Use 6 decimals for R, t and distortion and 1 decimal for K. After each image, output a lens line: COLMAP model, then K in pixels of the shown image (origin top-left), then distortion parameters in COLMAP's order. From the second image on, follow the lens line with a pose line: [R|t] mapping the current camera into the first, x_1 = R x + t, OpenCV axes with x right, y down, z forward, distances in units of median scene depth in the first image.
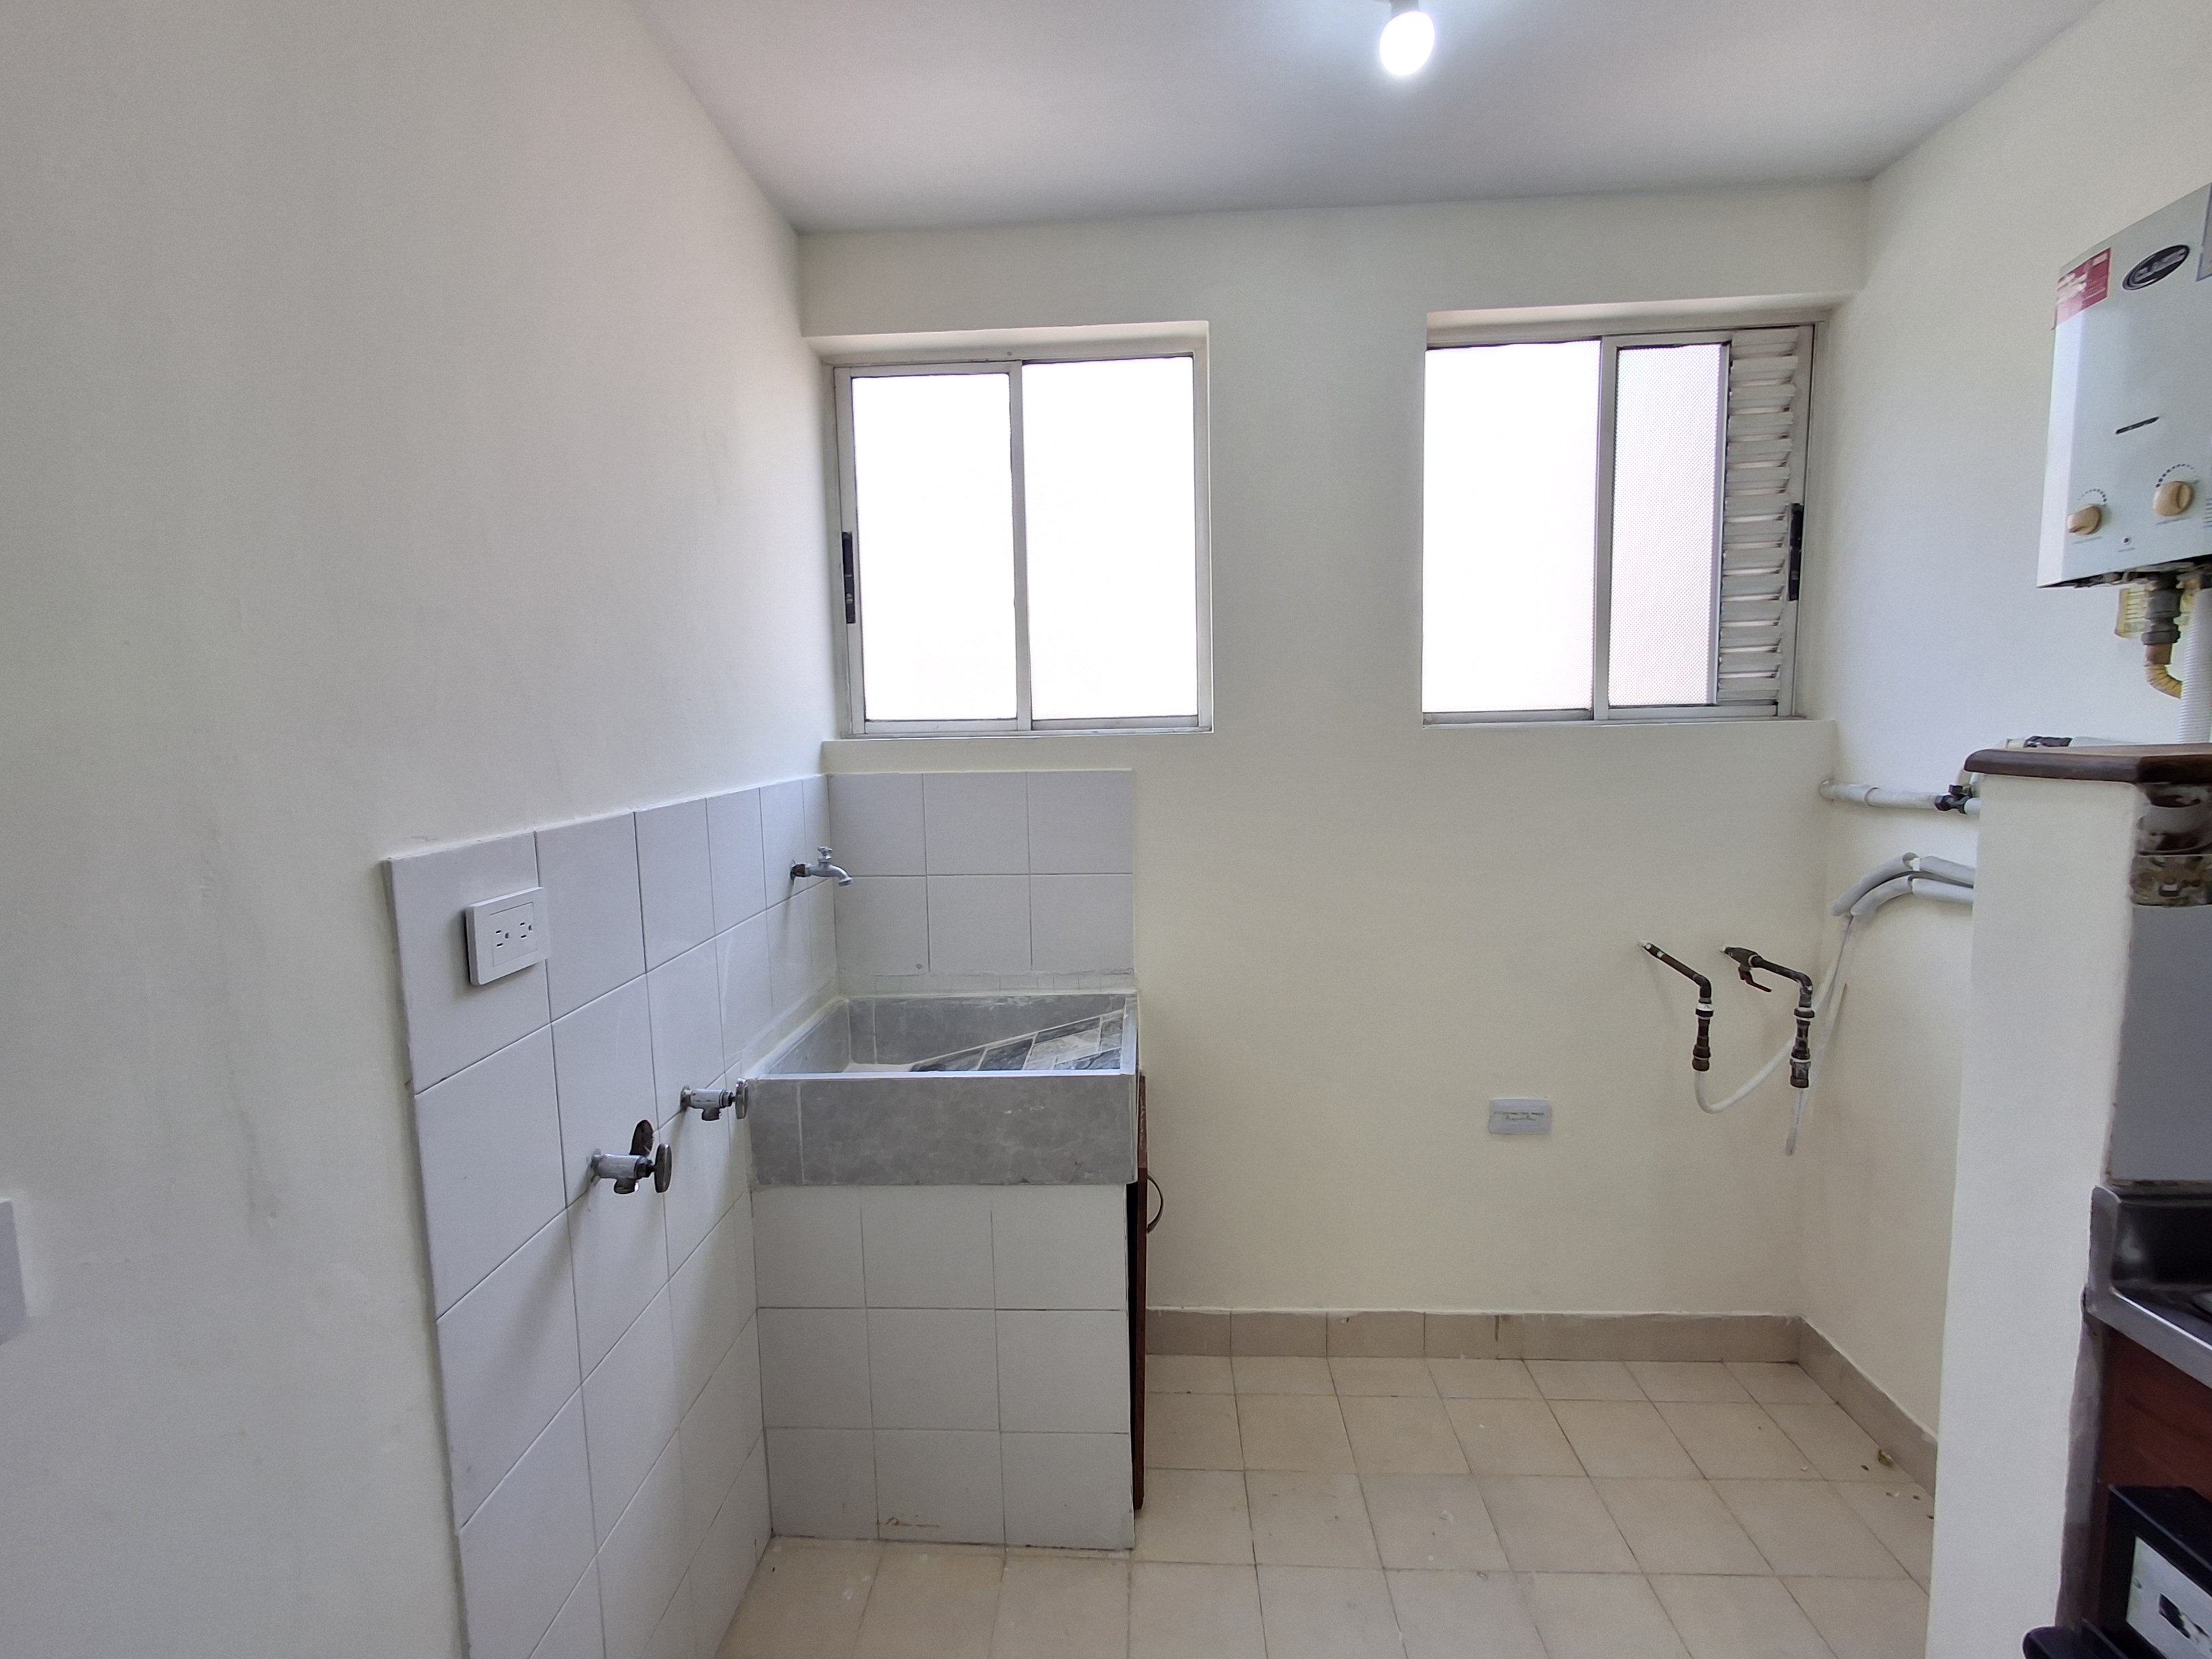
lens RADIAL K [[1020.6, 0, 1082.7], [0, 1020.6, 819.9], [0, 0, 1]] dist [-0.014980, 0.014726]
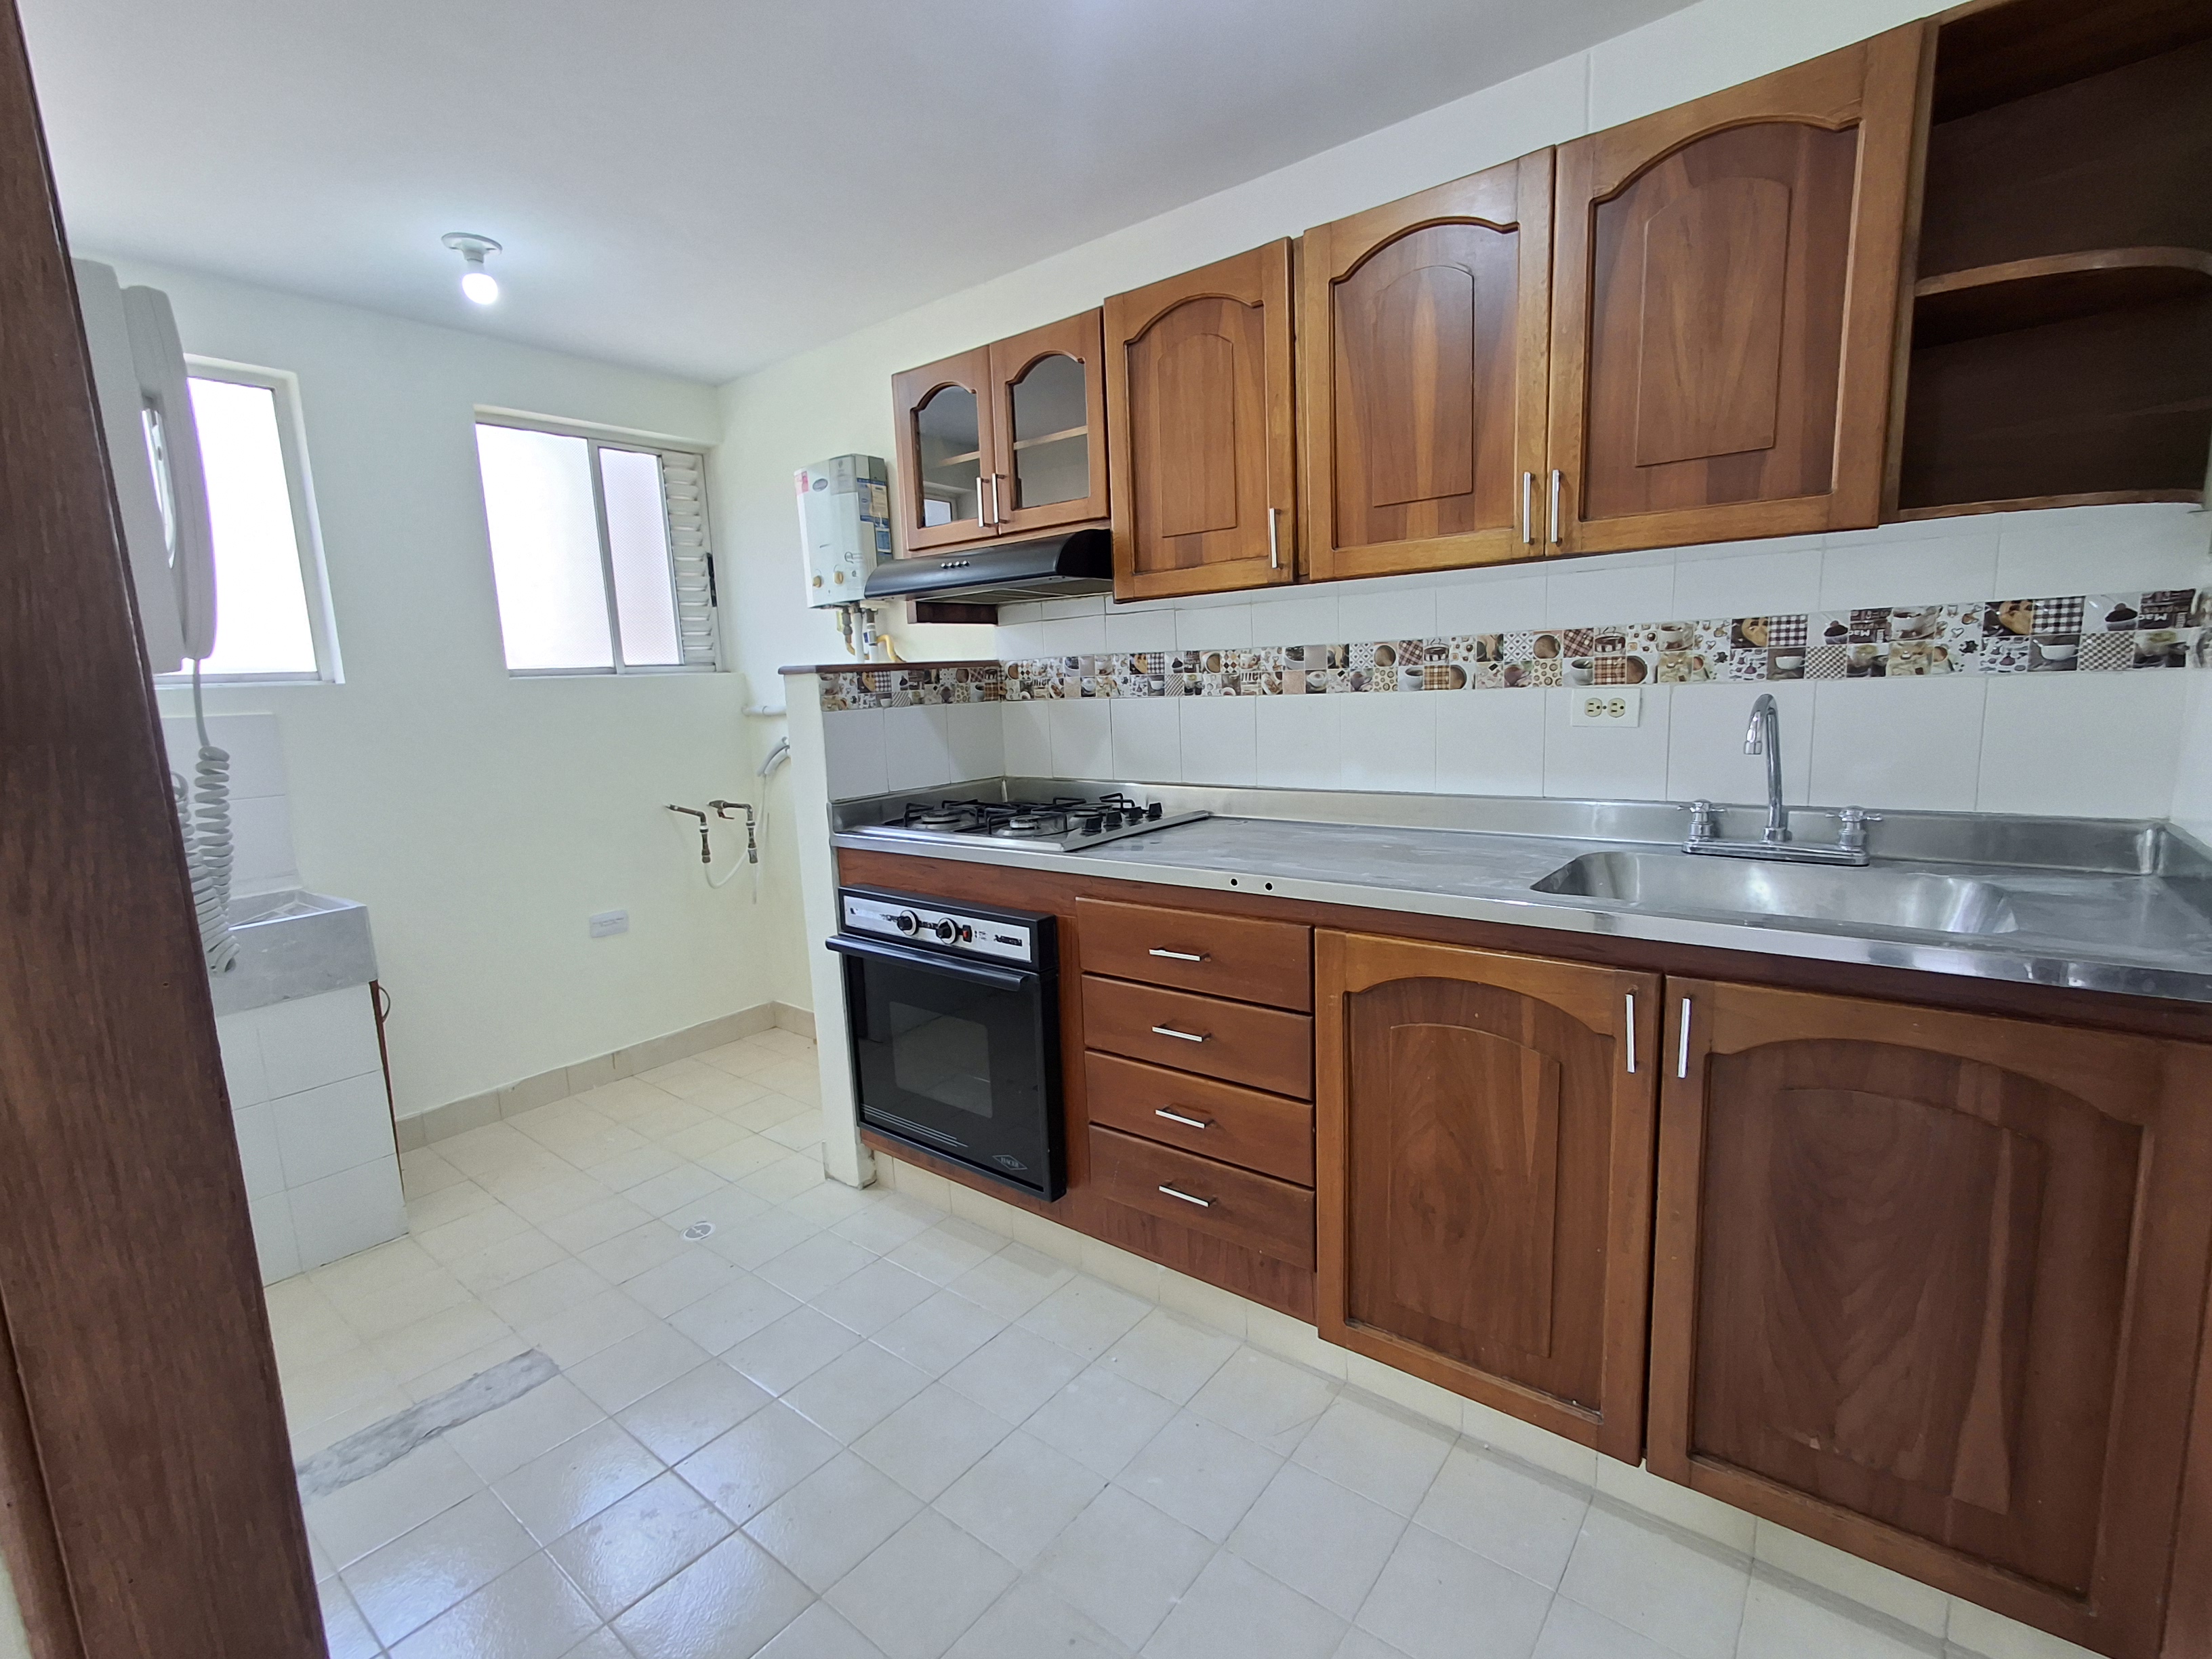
lens RADIAL K [[1012.4, 0, 1101.2], [0, 1012.4, 826.9], [0, 0, 1]] dist [0.010420, -0.000025]
pose [[0.573509, -0.126008, 0.809450, -0.427478], [0.112664, 0.990842, 0.074421, 0.118242], [-0.811415, 0.048515, 0.582454, -0.605336]]
